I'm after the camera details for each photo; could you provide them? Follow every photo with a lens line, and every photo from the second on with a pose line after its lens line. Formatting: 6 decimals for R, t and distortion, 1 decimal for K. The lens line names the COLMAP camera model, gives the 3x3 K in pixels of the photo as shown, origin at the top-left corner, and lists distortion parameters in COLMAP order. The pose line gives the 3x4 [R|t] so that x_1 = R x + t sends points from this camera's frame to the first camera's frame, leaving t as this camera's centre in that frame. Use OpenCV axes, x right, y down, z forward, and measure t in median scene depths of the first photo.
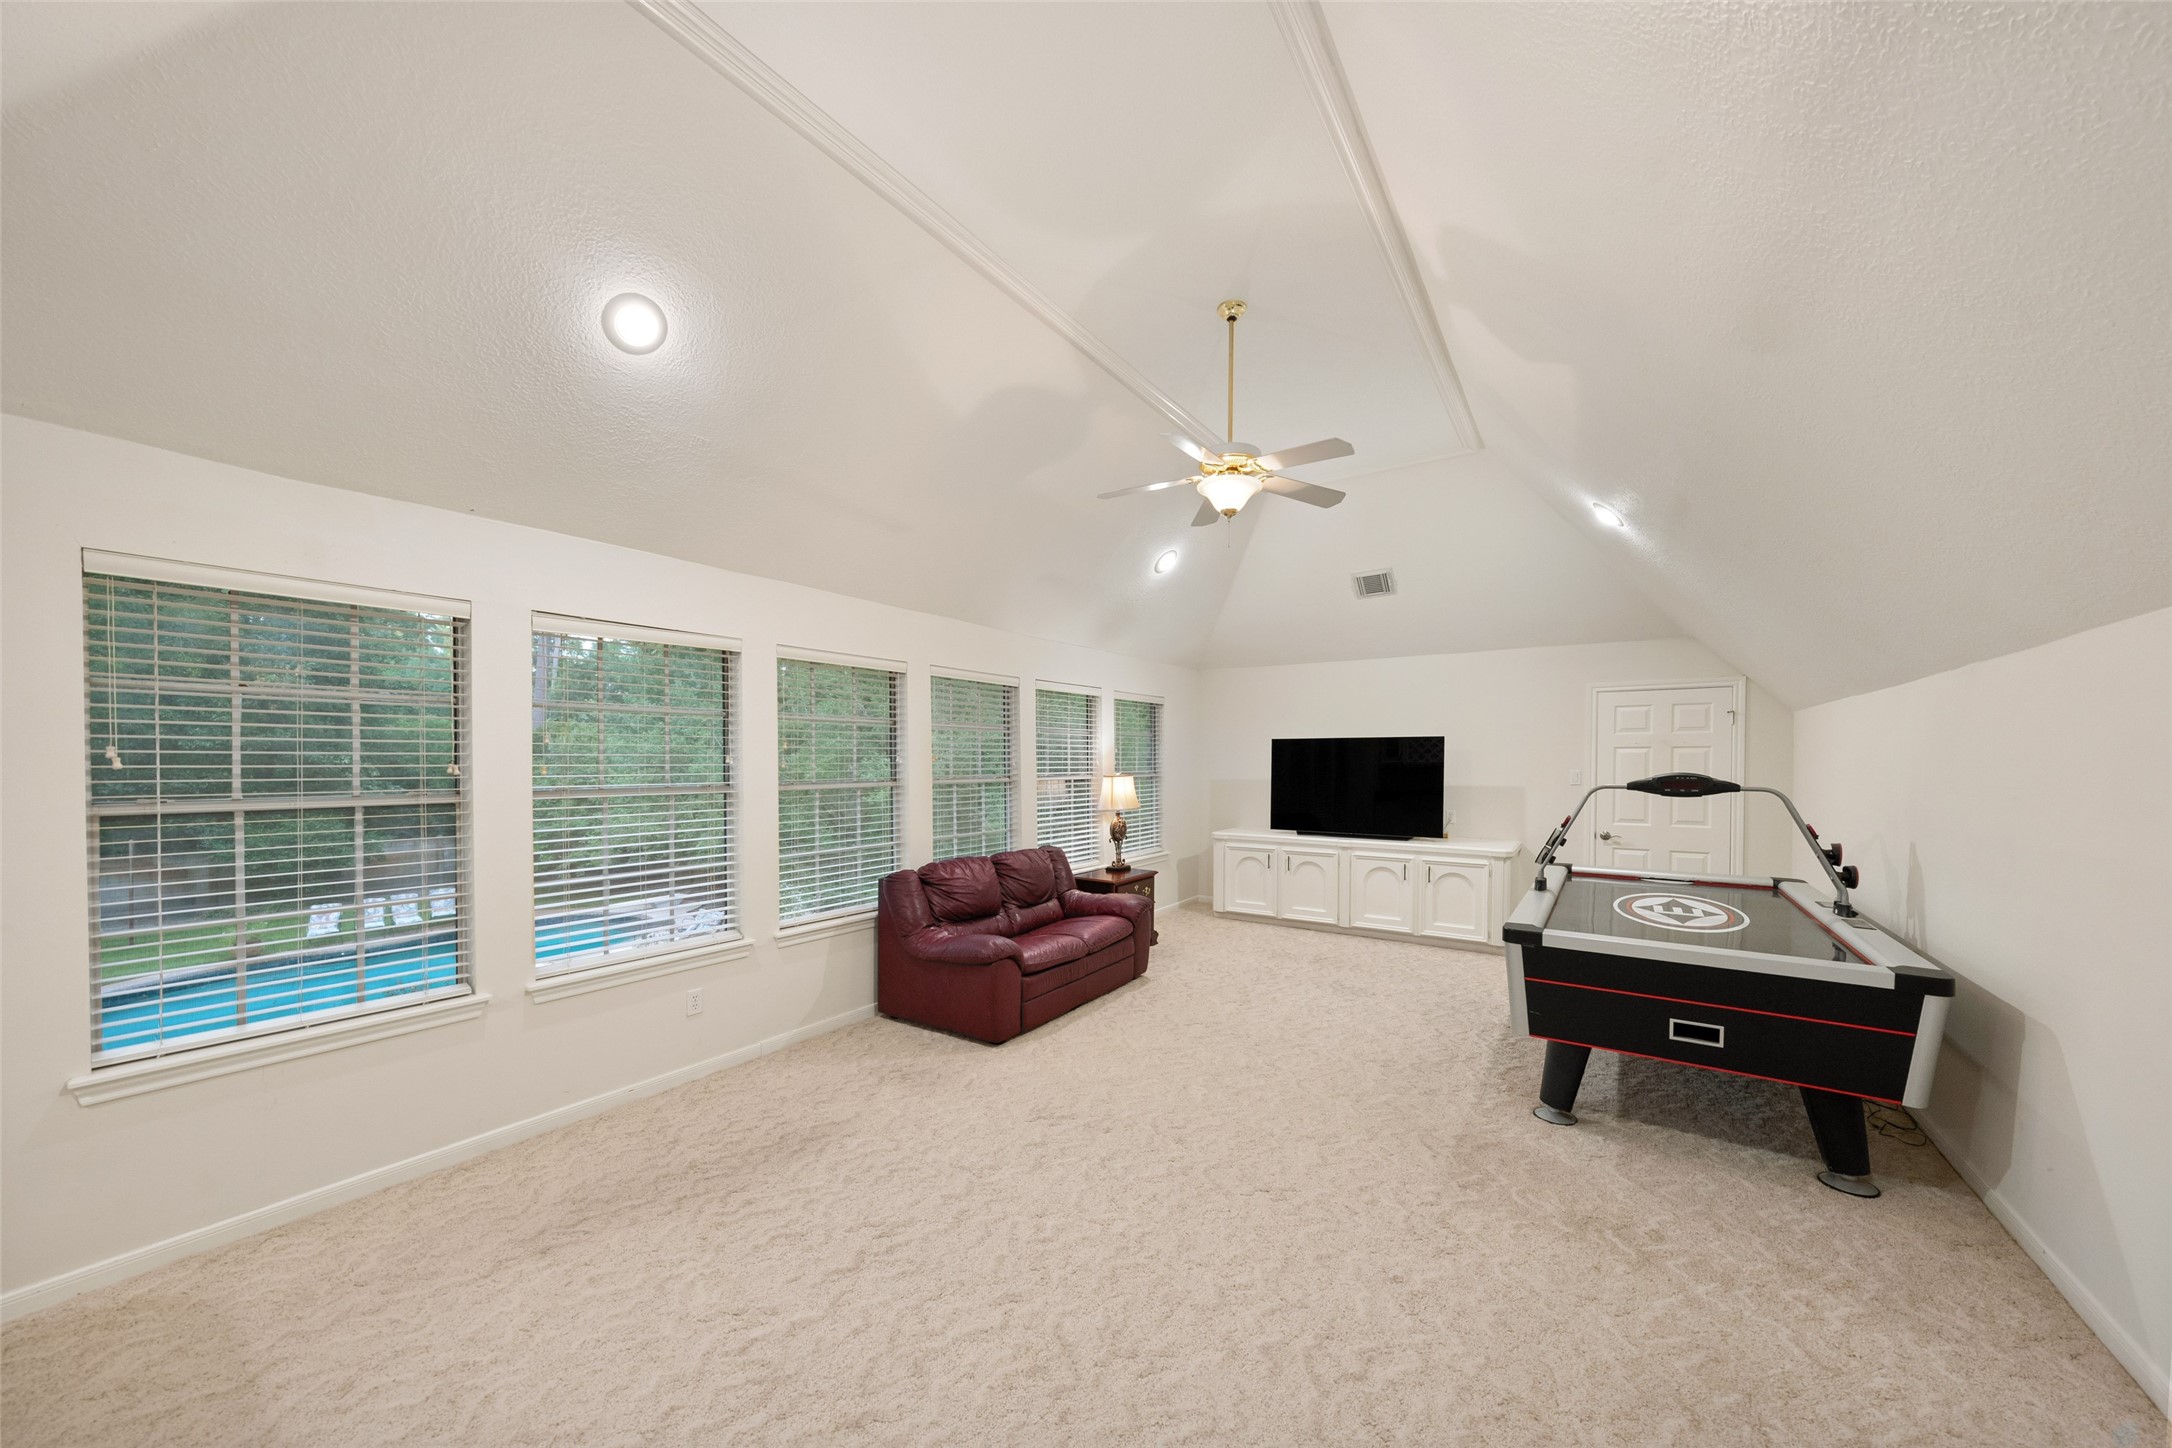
lens RADIAL K [[758.8, 0, 1088.4], [0, 758.8, 762.3], [0, 0, 1]] dist [0.000064, -0.000014]
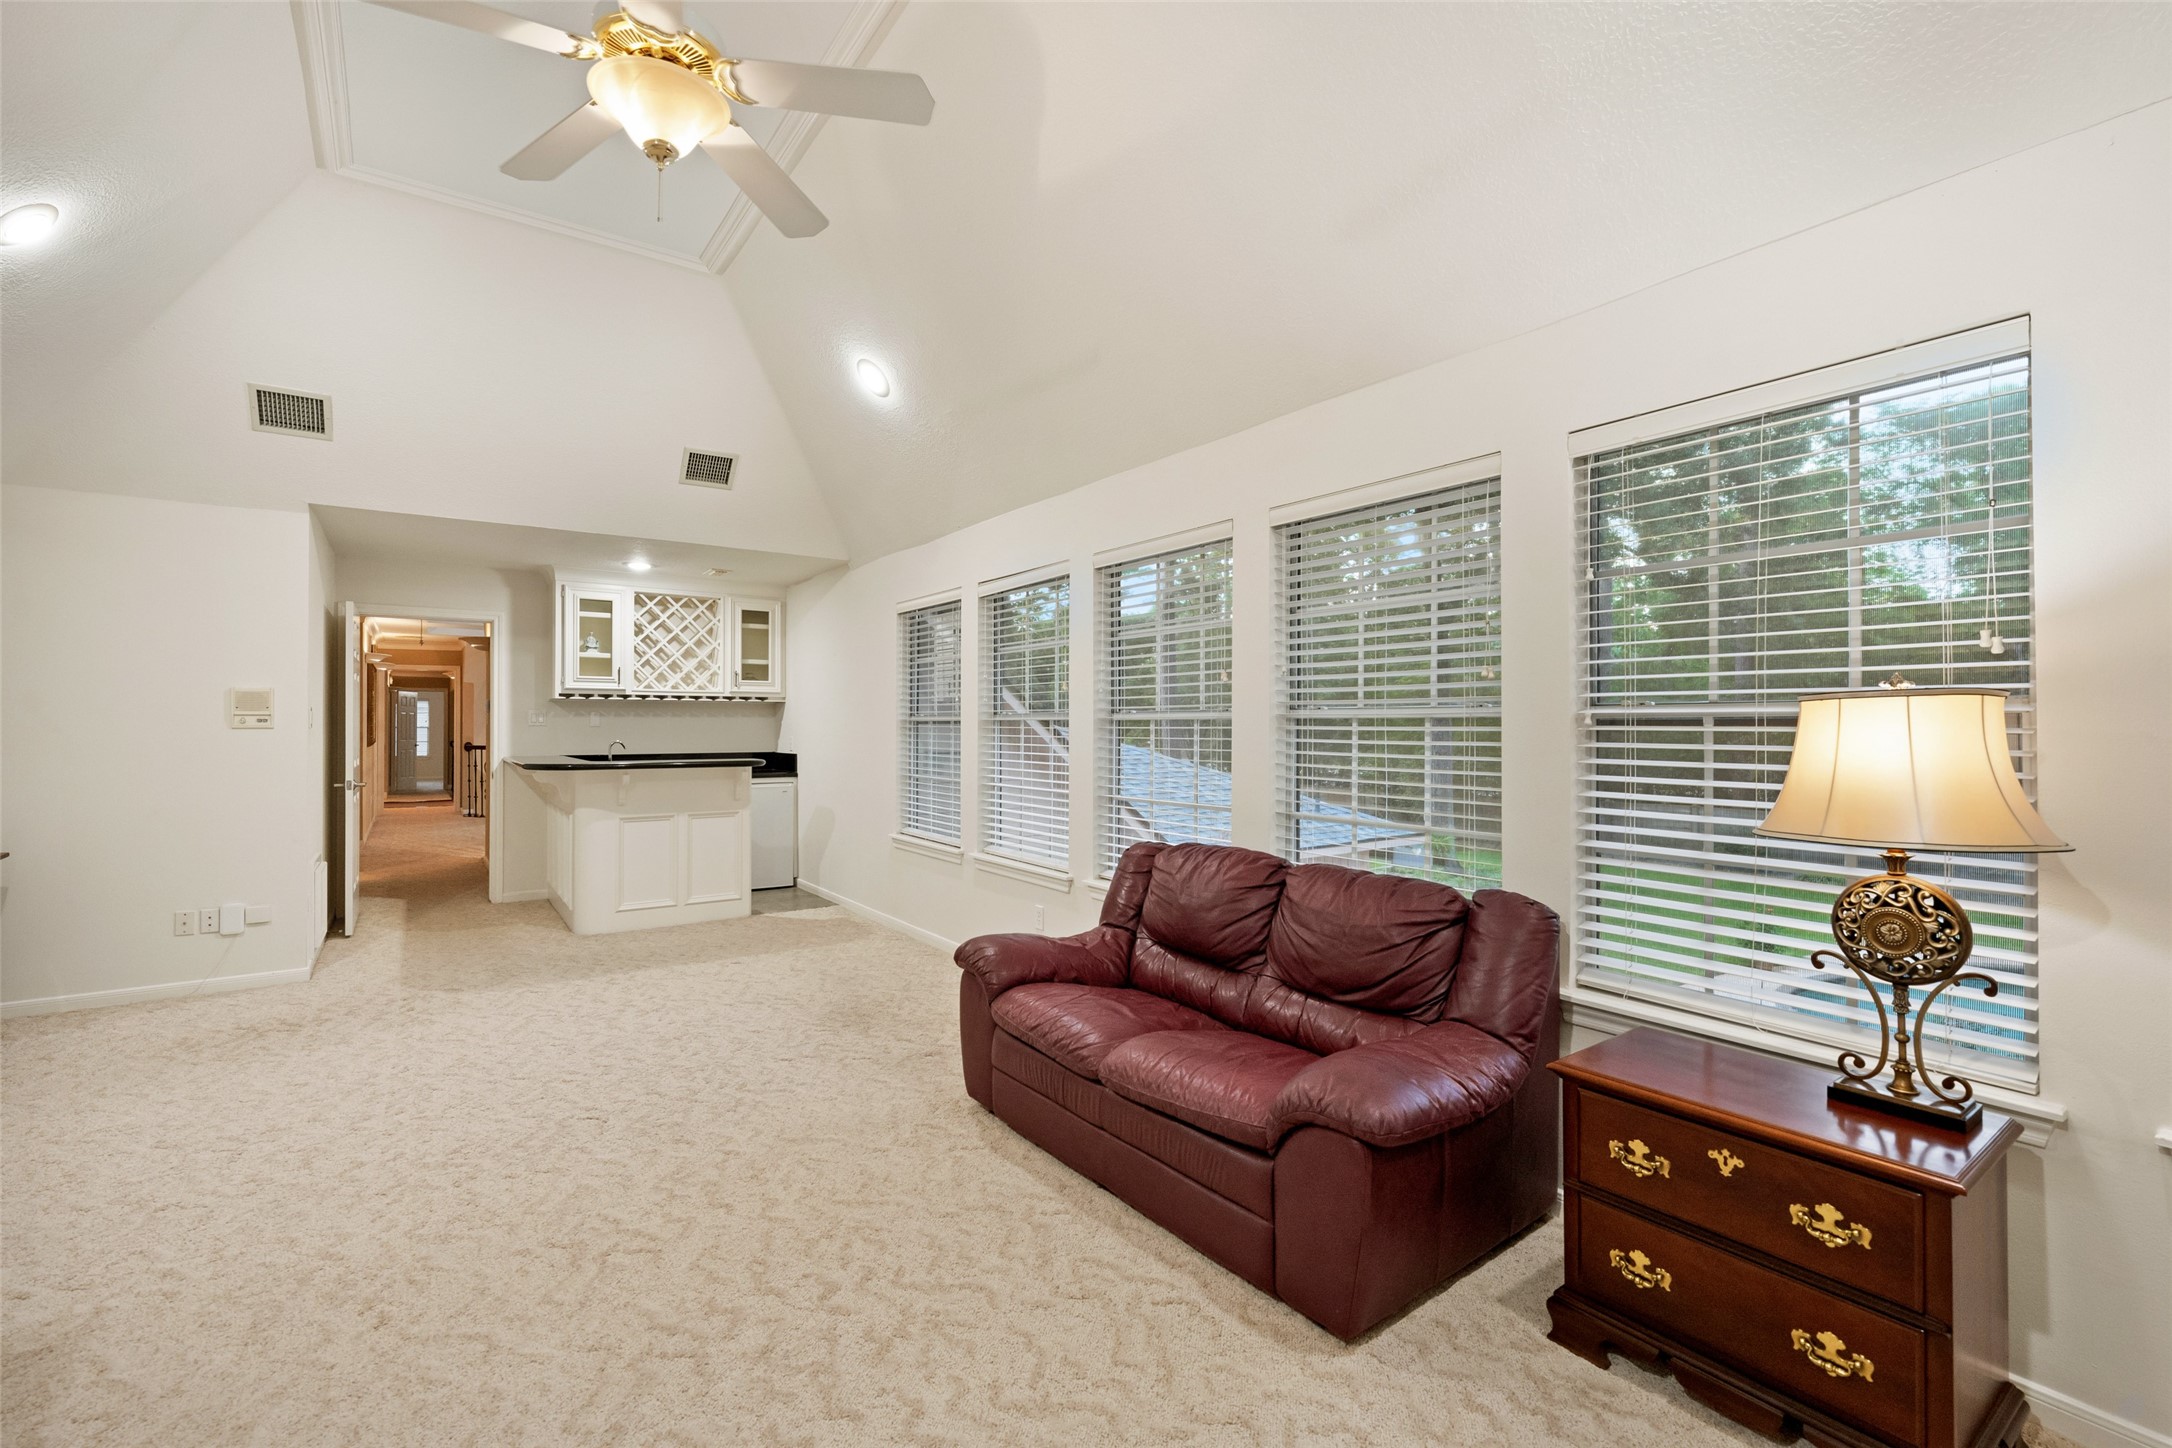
lens RADIAL K [[922.3, 0, 1086.0], [0, 922.3, 724.0], [0, 0, 1]] dist [-0.000031, -0.000021]
pose [[-0.340419, -0.011981, -0.940197, 0.426162], [-0.011610, 0.999896, -0.008538, 0.035871], [0.940202, 0.008009, -0.340523, 0.962124]]
